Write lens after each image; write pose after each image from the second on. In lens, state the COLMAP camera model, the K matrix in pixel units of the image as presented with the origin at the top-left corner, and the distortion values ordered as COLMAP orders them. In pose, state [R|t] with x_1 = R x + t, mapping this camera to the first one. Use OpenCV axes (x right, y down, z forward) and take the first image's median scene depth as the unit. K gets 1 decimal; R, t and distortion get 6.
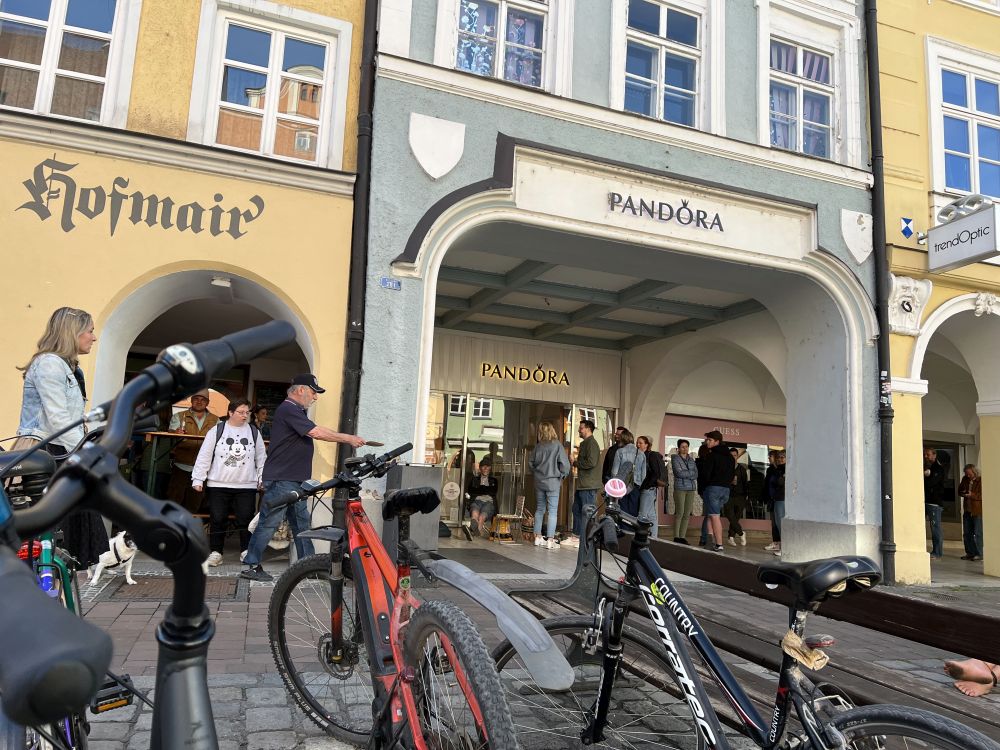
lens RADIAL K [[759.2, 0, 492.1], [0, 759.2, 367.1], [0, 0, 1]] dist [0.056902, -0.070499]
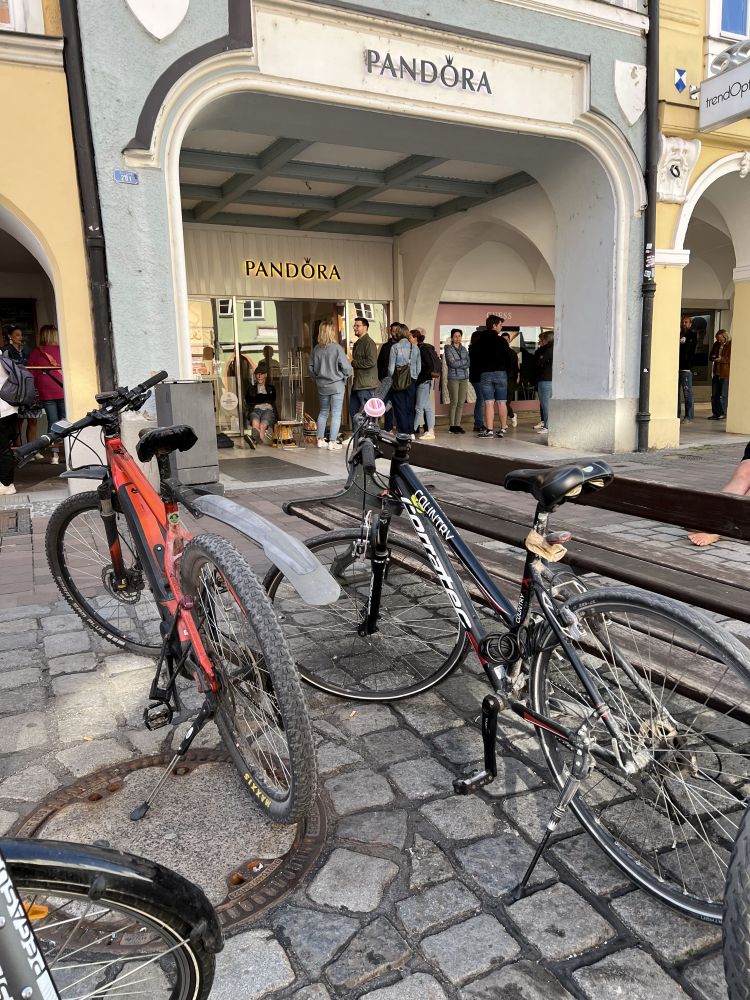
lens RADIAL K [[759.2, 0, 372.3], [0, 759.2, 506.5], [0, 0, 1]] dist [0.056902, -0.070499]
pose [[0.988462, -0.103589, 0.110505, 0.010082], [0.063953, 0.946777, 0.315472, -0.009169], [-0.137303, -0.304765, 0.942479, 0.005176]]
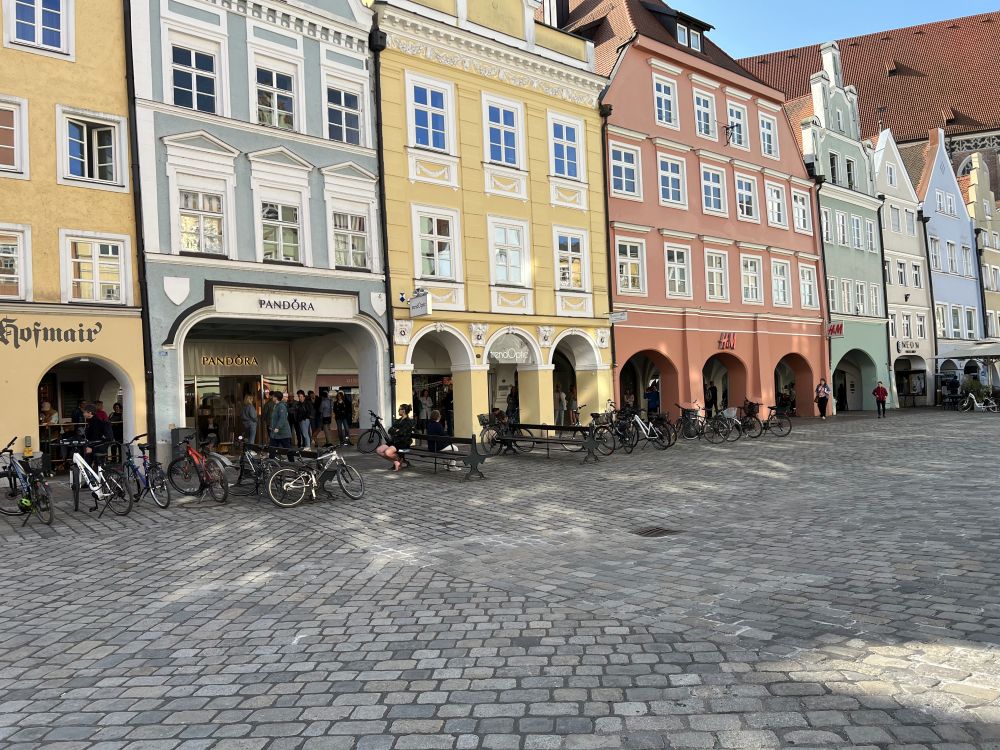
lens RADIAL K [[759.2, 0, 496.3], [0, 759.2, 388.3], [0, 0, 1]] dist [0.056902, -0.070499]
pose [[0.932295, -0.089183, 0.350532, -0.009747], [0.037790, 0.987839, 0.150820, -0.285396], [-0.359720, -0.127362, 0.924327, -1.404643]]
